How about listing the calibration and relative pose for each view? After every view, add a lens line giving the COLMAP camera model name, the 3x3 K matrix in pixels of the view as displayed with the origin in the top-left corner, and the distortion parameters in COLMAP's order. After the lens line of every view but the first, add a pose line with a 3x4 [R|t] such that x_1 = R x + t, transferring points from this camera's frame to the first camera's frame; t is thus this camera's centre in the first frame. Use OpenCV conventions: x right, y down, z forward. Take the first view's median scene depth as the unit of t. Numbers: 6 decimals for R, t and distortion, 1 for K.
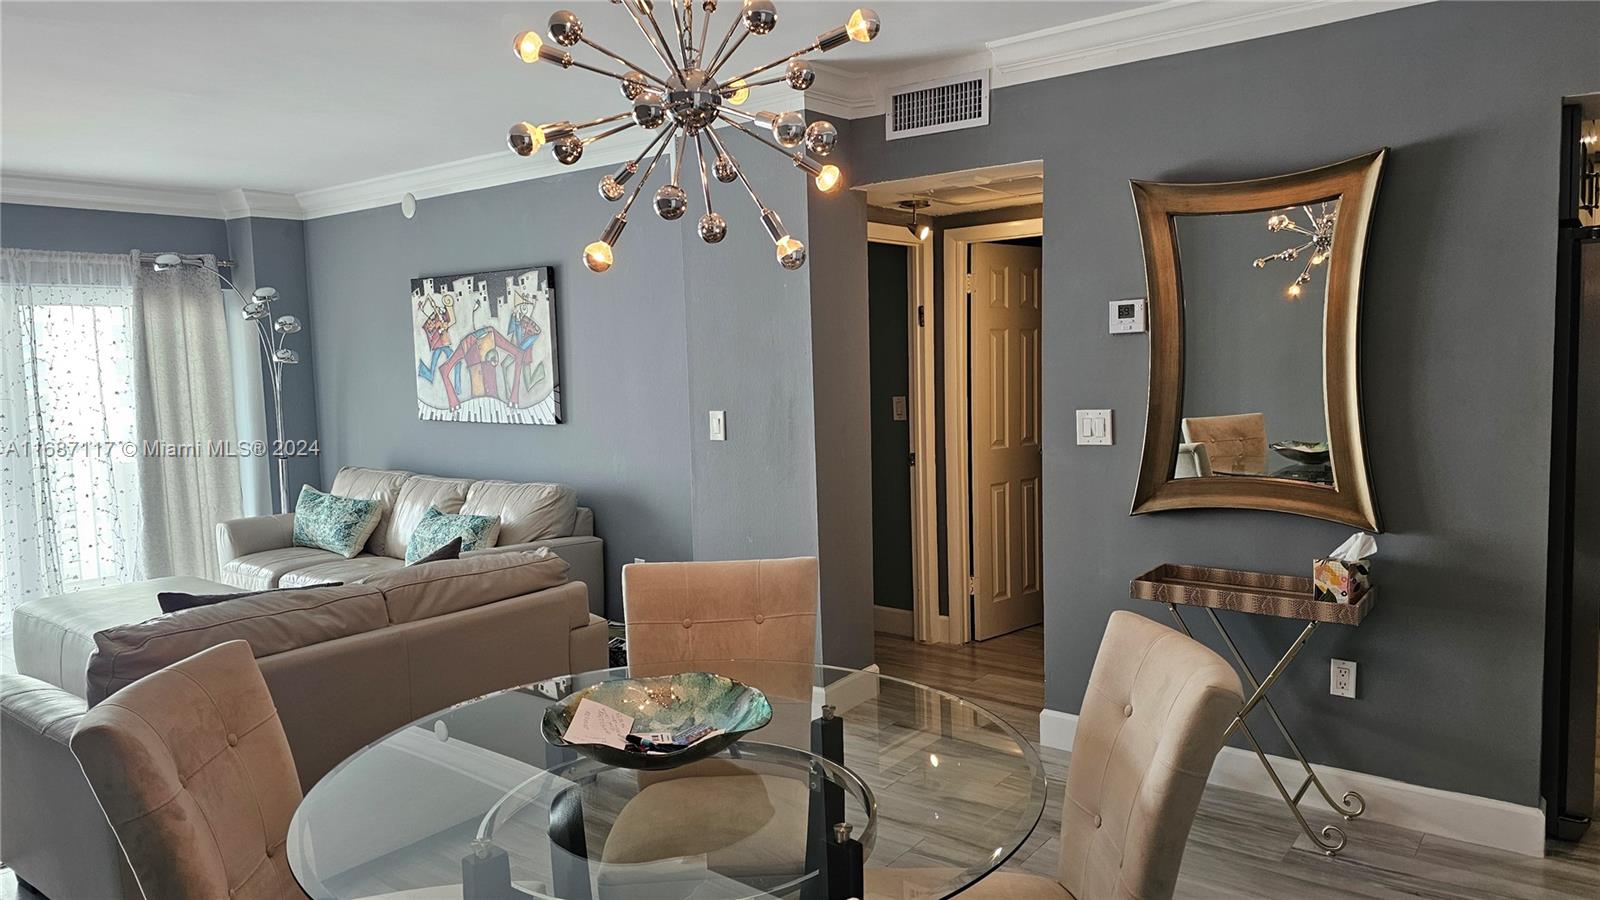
lens RADIAL K [[1012.9, 0, 800.2], [0, 1012.9, 447.3], [0, 0, 1]] dist [0.038510, 0.000149]
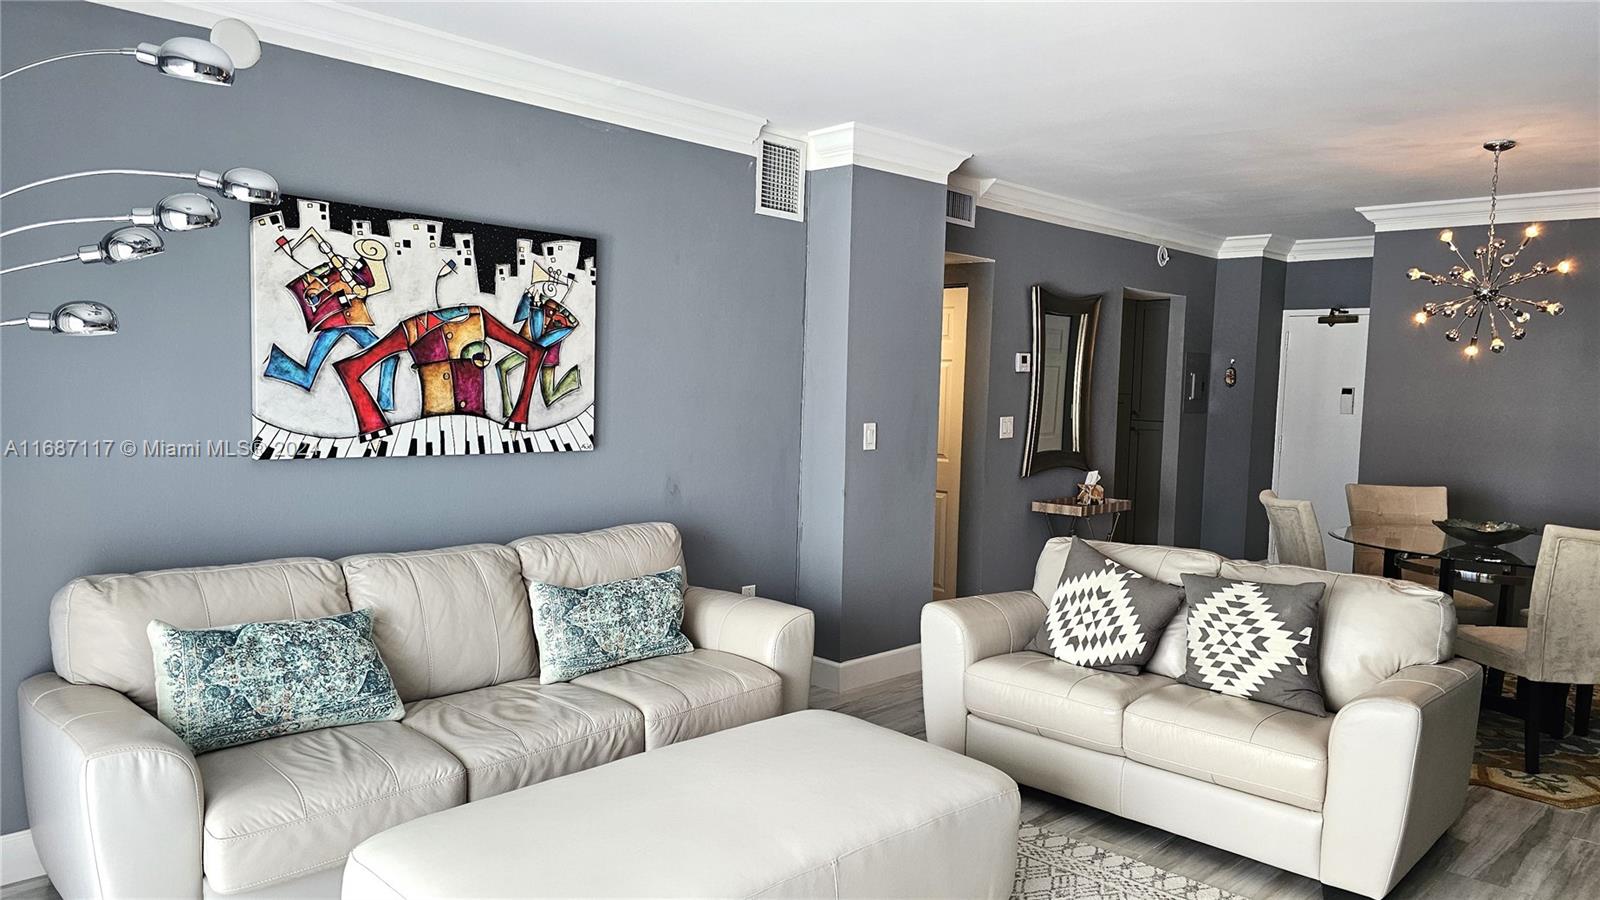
lens RADIAL K [[1081.8, 0, 801.3], [0, 1081.8, 451.8], [0, 0, 1]] dist [0.050997, -0.035750]
pose [[0.130344, -0.044843, 0.990454, -0.970374], [0.052245, 0.997899, 0.038305, -0.041574], [-0.990091, 0.046754, 0.132413, 0.706483]]
